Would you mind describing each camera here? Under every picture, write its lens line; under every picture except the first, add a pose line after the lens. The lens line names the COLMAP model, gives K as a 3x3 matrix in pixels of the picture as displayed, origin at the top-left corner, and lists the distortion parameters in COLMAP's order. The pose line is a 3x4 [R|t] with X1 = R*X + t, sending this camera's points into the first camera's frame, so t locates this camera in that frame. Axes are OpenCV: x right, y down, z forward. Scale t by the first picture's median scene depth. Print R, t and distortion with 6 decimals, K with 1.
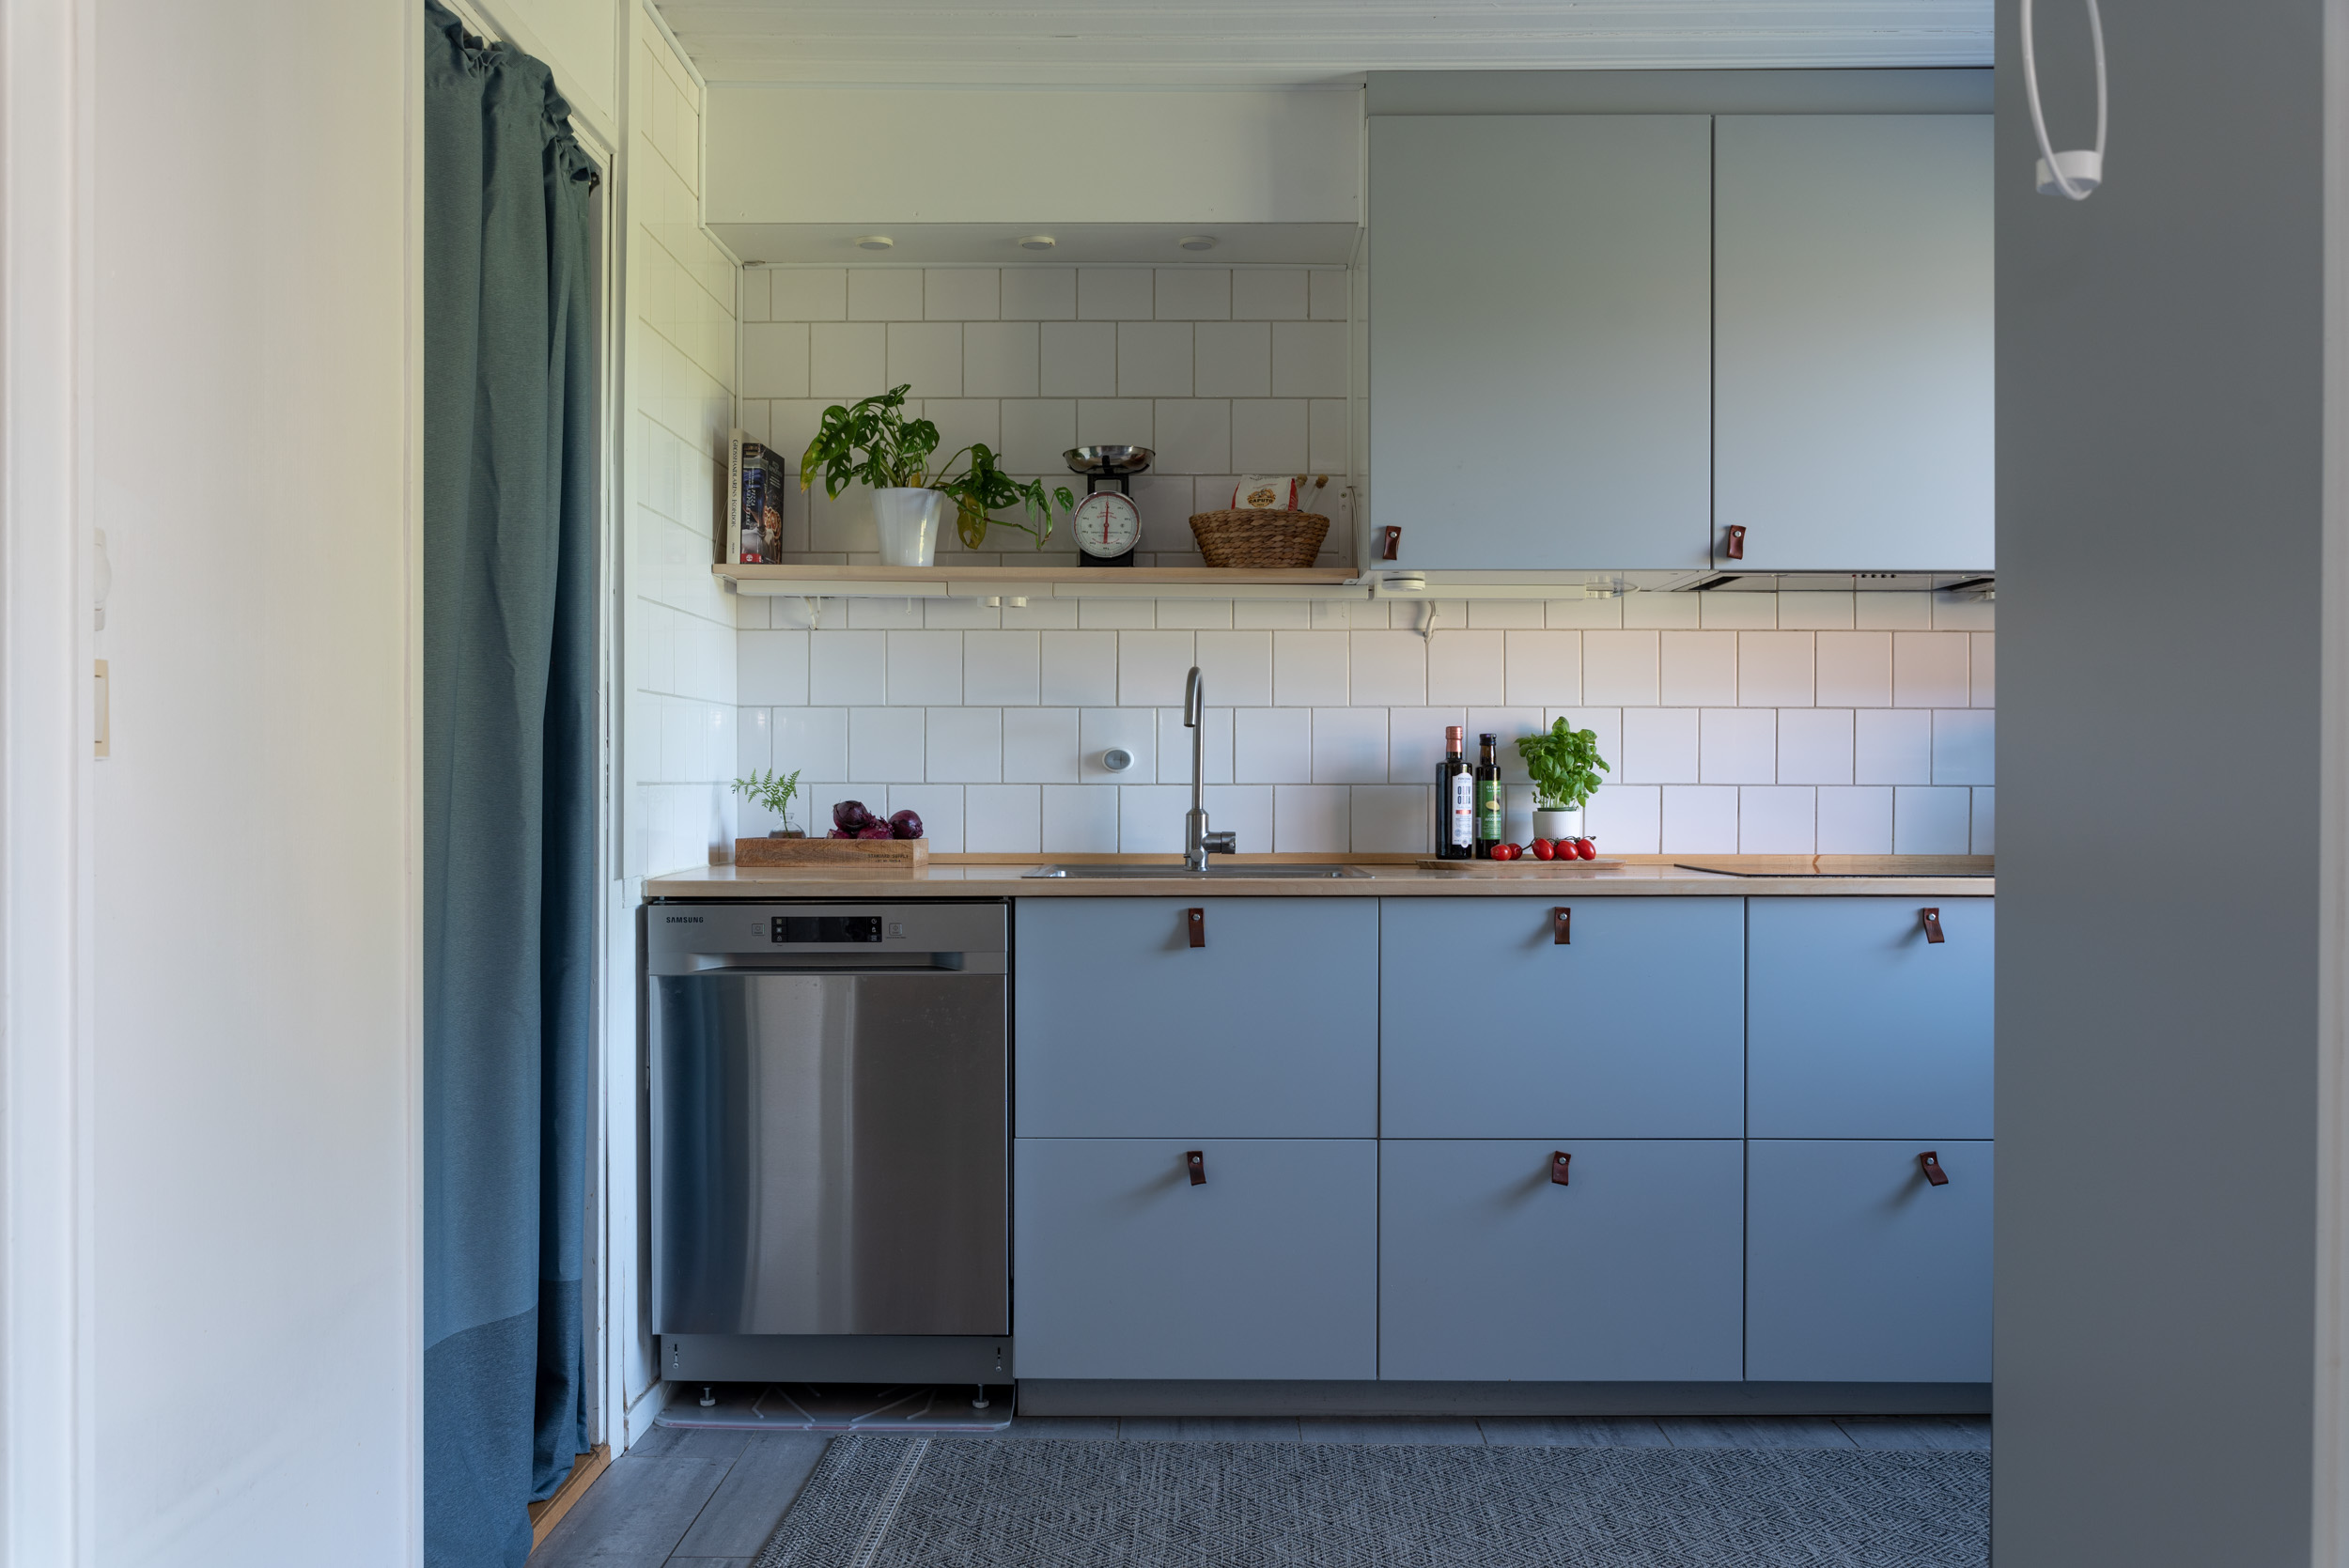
lens RADIAL K [[1788.6, 0, 1174.5], [0, 1788.6, 784.0], [0, 0, 1]] dist [-0.003908, 0.000227]
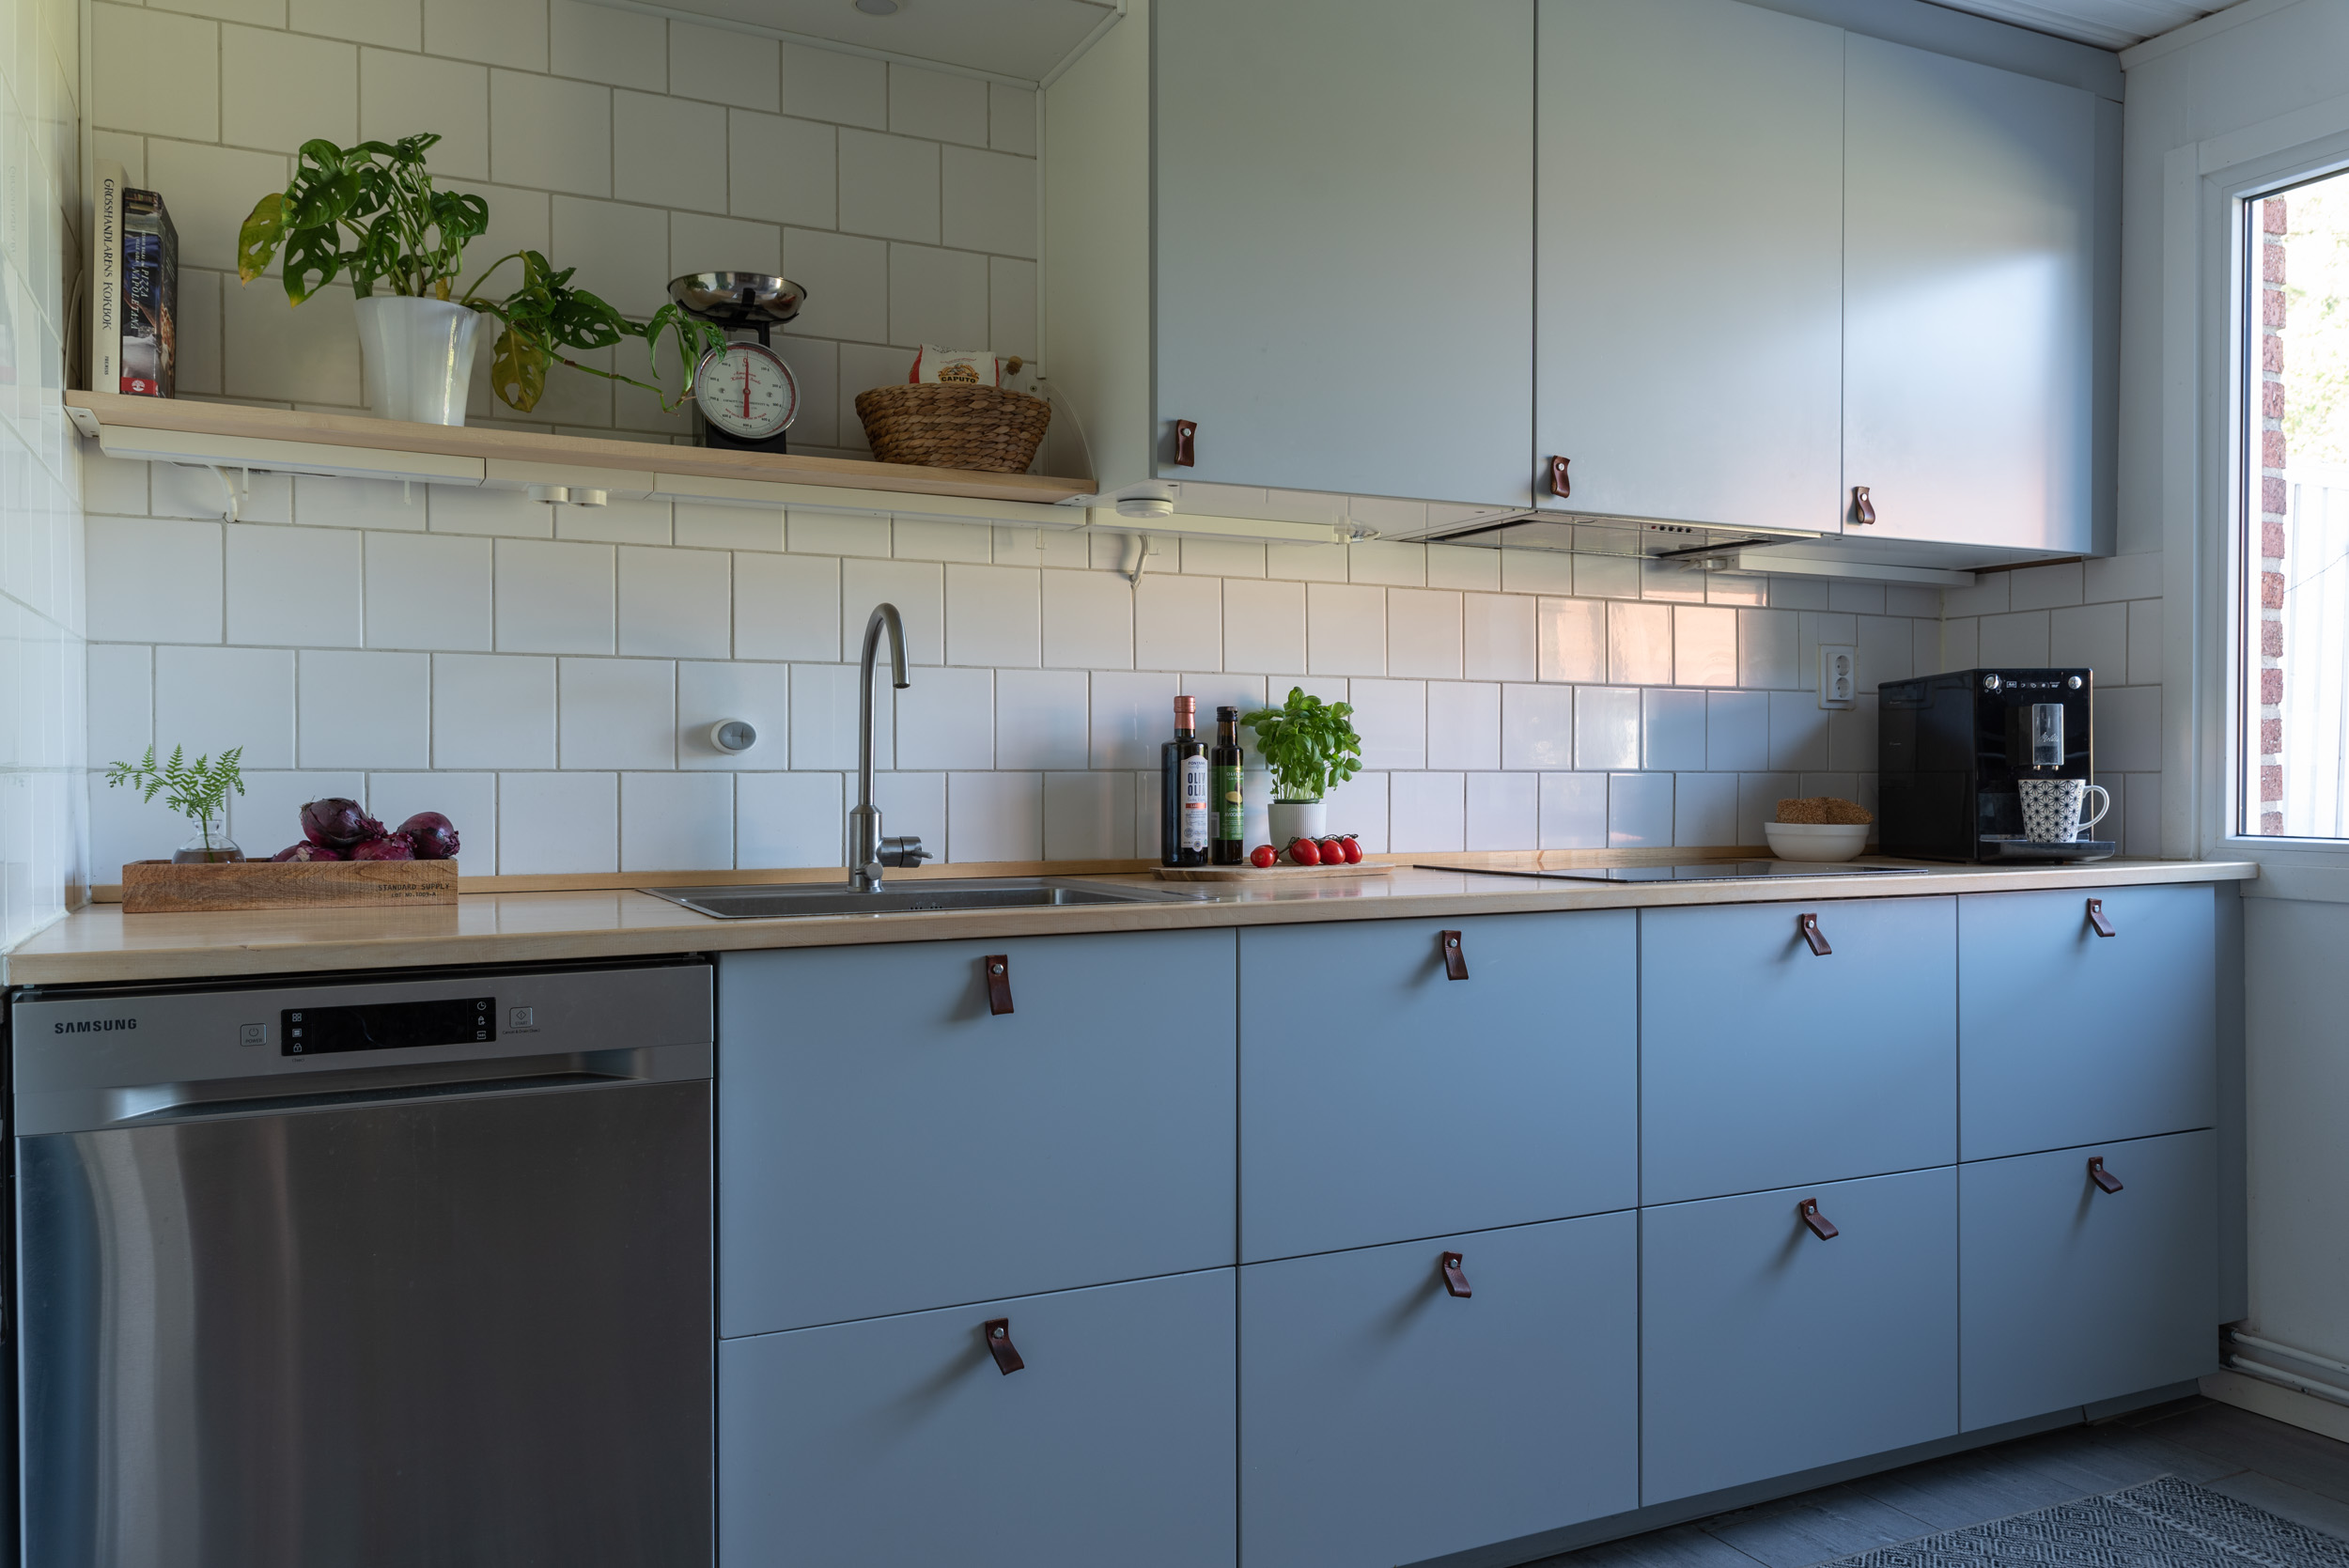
lens RADIAL K [[1675.1, 0, 1143.6], [0, 1675.1, 780.3], [0, 0, 1]] dist [0.009661, 0.002771]
pose [[0.897563, -0.003749, 0.440869, -0.184650], [0.001828, 0.999987, 0.004781, 0.000977], [-0.440882, -0.003485, 0.897559, 0.357211]]
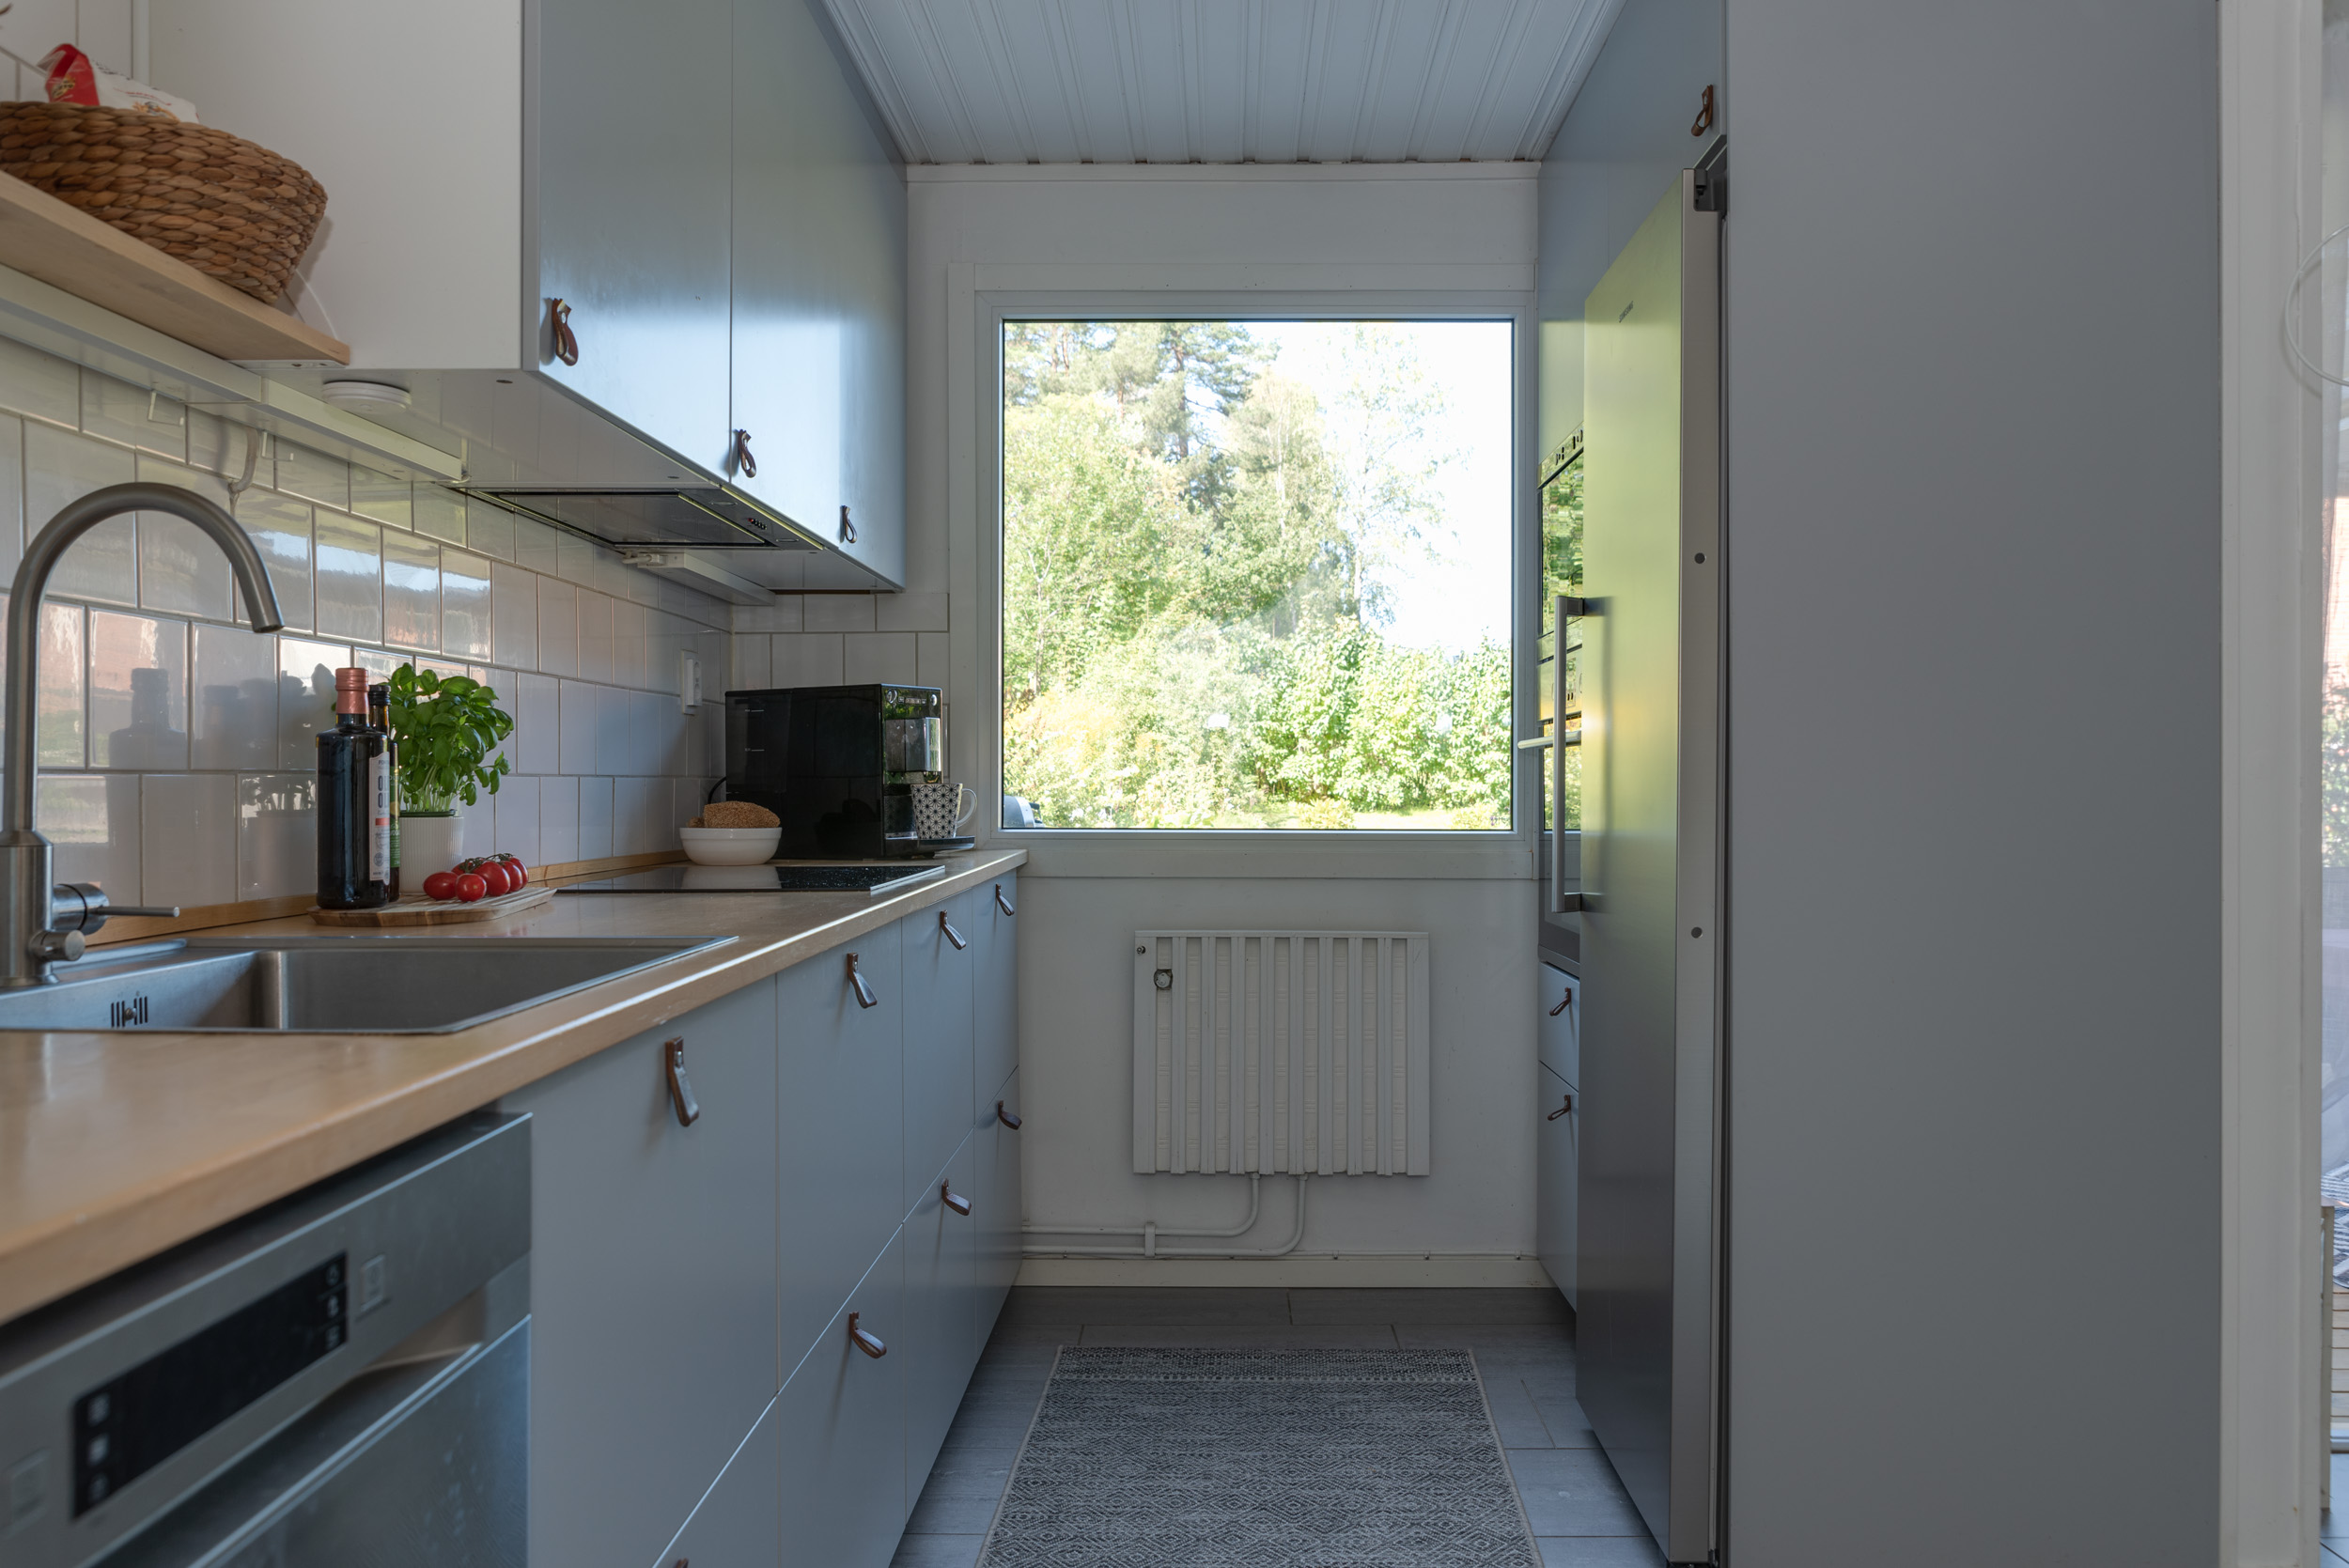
lens RADIAL K [[1675.1, 0, 1143.6], [0, 1675.1, 780.3], [0, 0, 1]] dist [0.009661, 0.002771]
pose [[0.027553, -0.002158, 0.999618, -0.360612], [-0.006629, 0.999975, 0.002342, 0.000085], [-0.999598, -0.006691, 0.027538, 0.747438]]
